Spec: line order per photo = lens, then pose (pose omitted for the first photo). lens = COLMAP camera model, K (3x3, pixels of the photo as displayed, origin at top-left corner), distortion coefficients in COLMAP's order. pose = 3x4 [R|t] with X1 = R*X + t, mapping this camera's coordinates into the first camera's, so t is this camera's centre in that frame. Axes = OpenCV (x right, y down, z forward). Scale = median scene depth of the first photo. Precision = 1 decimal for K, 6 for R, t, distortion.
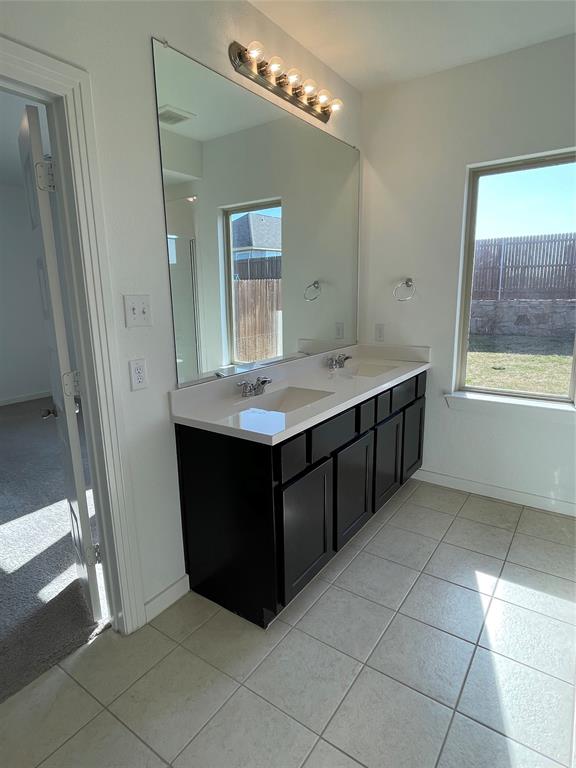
lens RADIAL K [[435.2, 0, 286.9], [0, 435.2, 383.2], [0, 0, 1]] dist [0.004221, -0.001334]
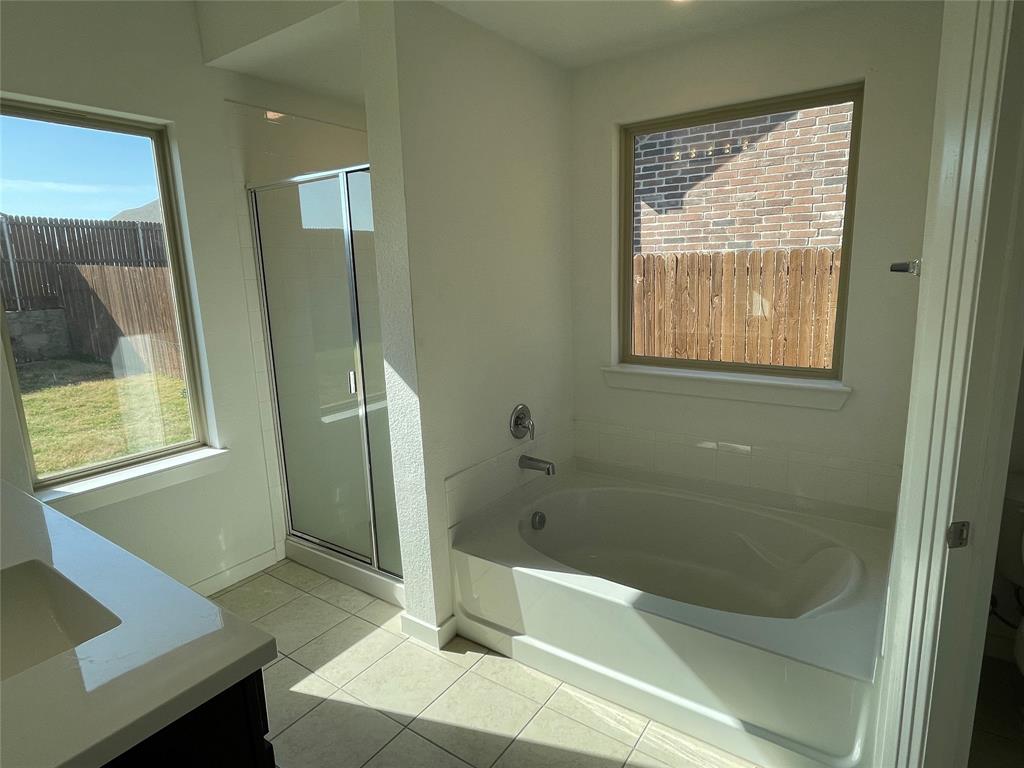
lens RADIAL K [[580.3, 0, 510.6], [0, 580.3, 382.0], [0, 0, 1]] dist [0.004221, -0.001334]
pose [[0.002505, -0.166397, 0.986056, -0.420300], [0.251351, 0.954507, 0.160435, -0.108739], [-0.967893, 0.247444, 0.044215, 0.483636]]
